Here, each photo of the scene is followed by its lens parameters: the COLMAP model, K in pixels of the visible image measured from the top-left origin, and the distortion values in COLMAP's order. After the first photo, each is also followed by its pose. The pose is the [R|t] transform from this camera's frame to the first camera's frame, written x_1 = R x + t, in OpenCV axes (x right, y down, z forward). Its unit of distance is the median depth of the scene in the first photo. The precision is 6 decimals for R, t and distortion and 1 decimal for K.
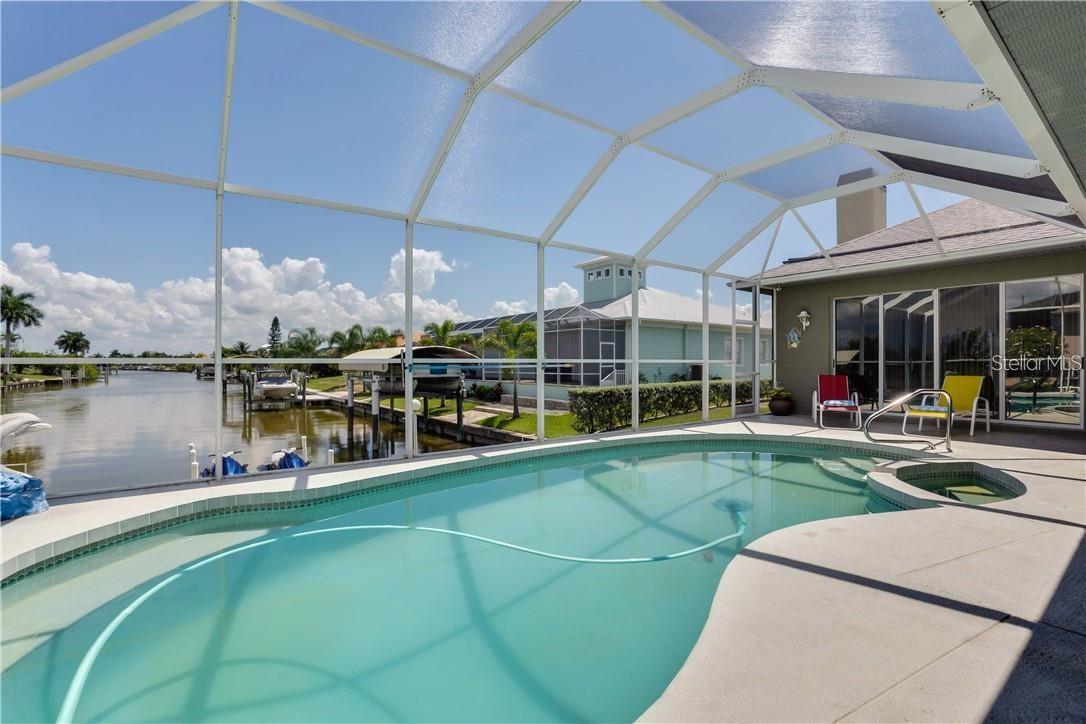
lens RADIAL K [[482.6, 0, 543.9], [0, 482.6, 362.4], [0, 0, 1]] dist [-0.025443, 0.004999]
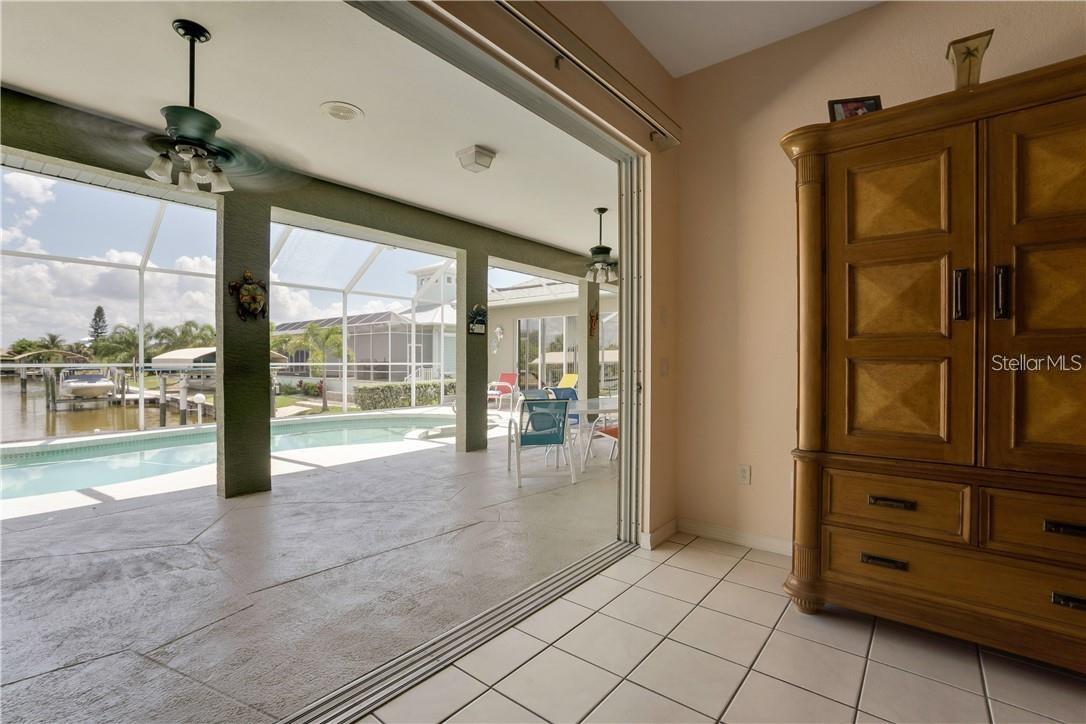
lens RADIAL K [[482.6, 0, 538.5], [0, 482.6, 364.8], [0, 0, 1]] dist [-0.025443, 0.004999]
pose [[0.973600, 0.001814, 0.228255, 0.101791], [-0.004508, 0.999926, 0.011279, -0.004301], [-0.228217, -0.012010, 0.973536, -0.122012]]
